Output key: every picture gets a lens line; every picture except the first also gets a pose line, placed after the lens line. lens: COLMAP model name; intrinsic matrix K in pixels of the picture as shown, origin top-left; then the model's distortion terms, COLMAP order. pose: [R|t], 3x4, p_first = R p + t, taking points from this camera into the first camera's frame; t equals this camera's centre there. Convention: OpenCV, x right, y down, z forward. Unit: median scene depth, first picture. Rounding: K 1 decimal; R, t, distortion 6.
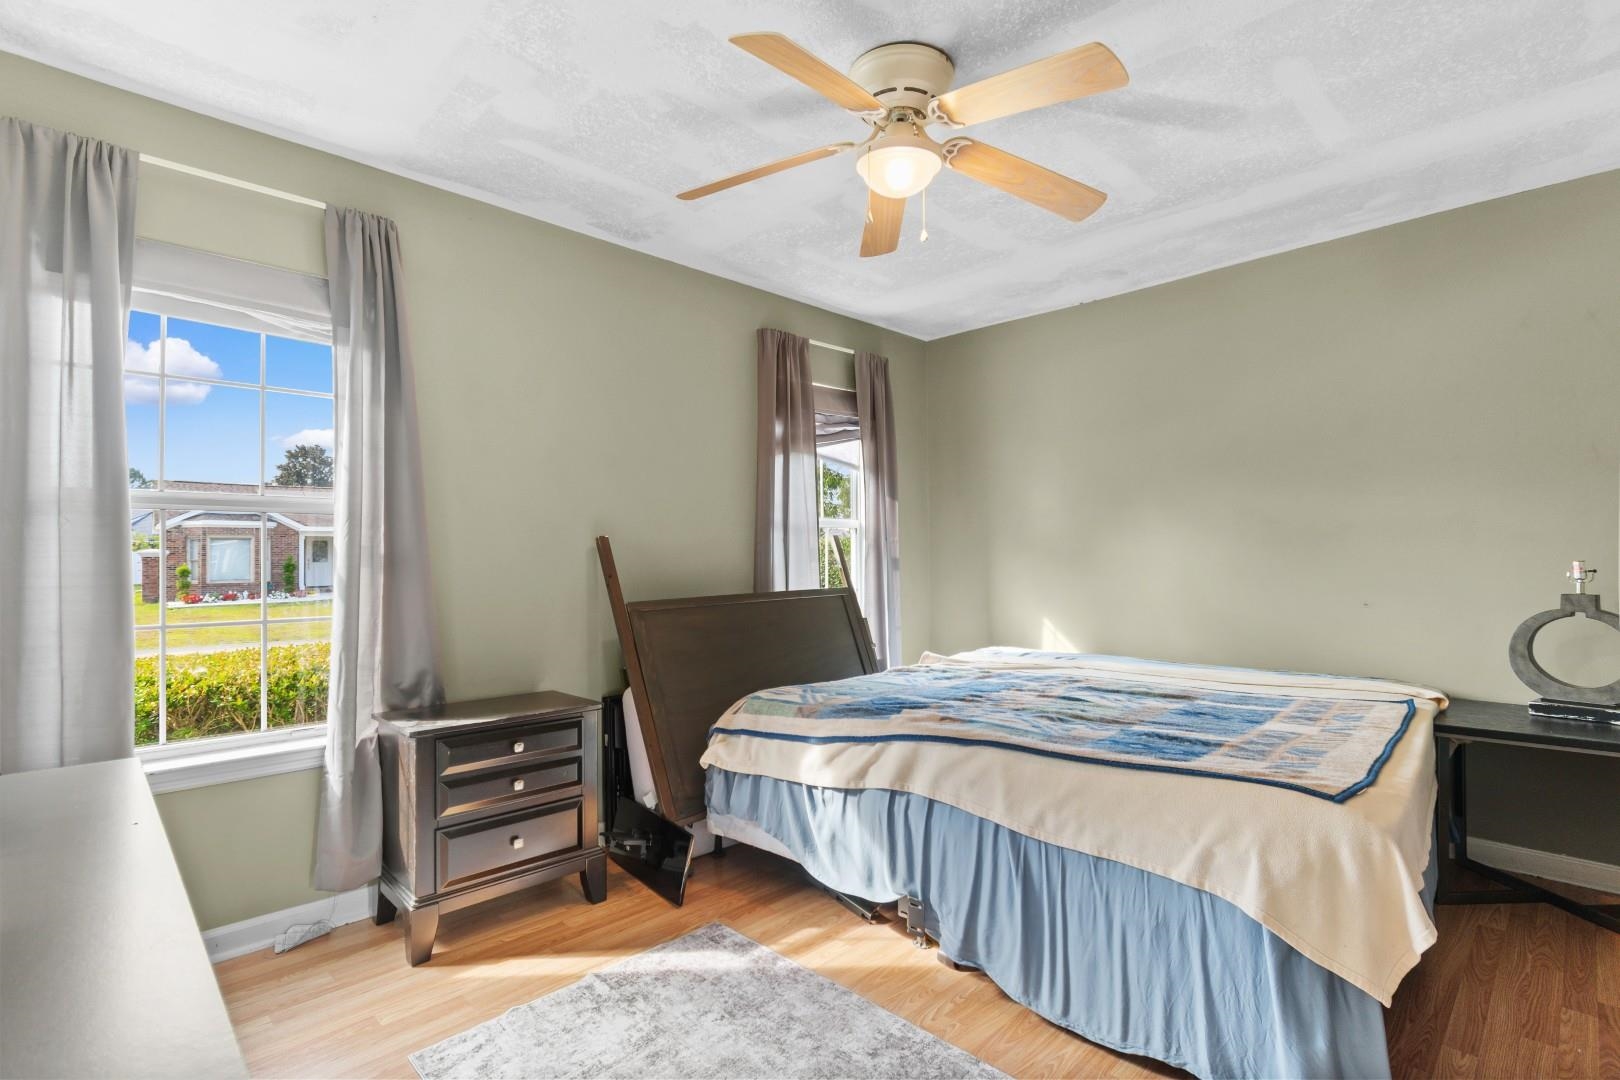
lens RADIAL K [[757.8, 0, 809.6], [0, 757.8, 543.0], [0, 0, 1]] dist [0.001943, -0.001157]
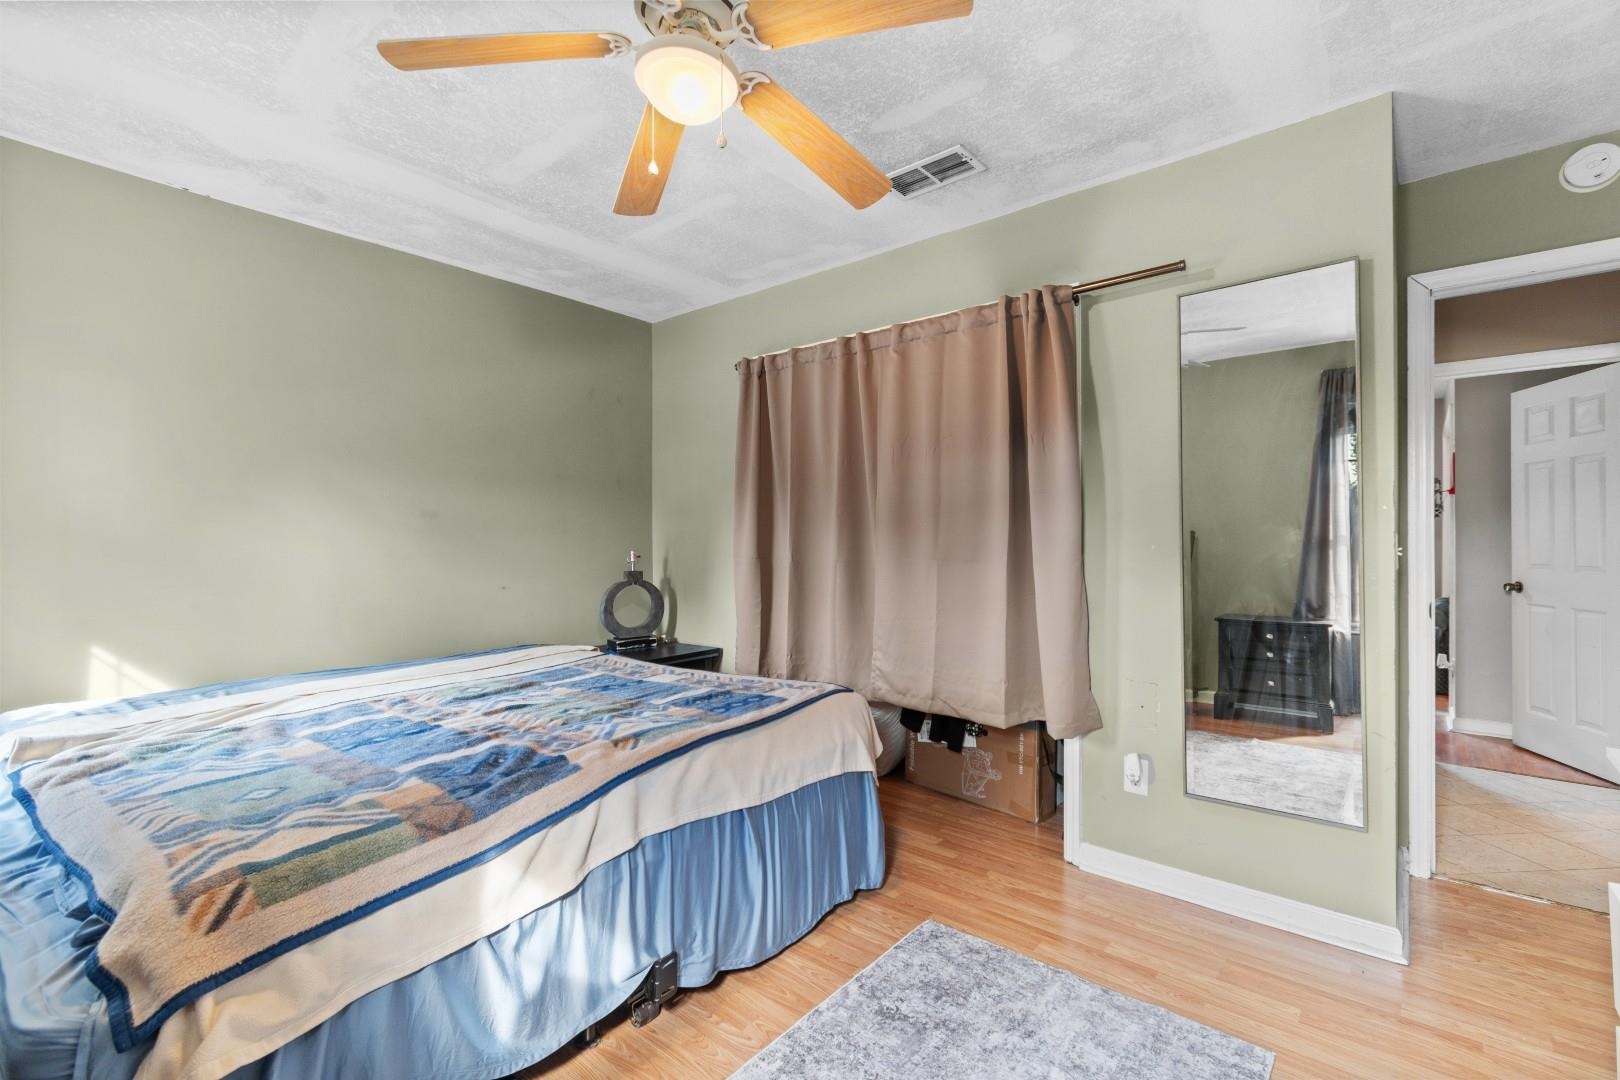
lens RADIAL K [[706.0, 0, 812.0], [0, 706.0, 544.1], [0, 0, 1]] dist [0.005280, -0.002115]
pose [[-0.082308, 0.003031, 0.996602, -0.534649], [-0.015133, 0.999876, -0.004290, 0.009579], [-0.996492, -0.015435, -0.082252, 0.737176]]
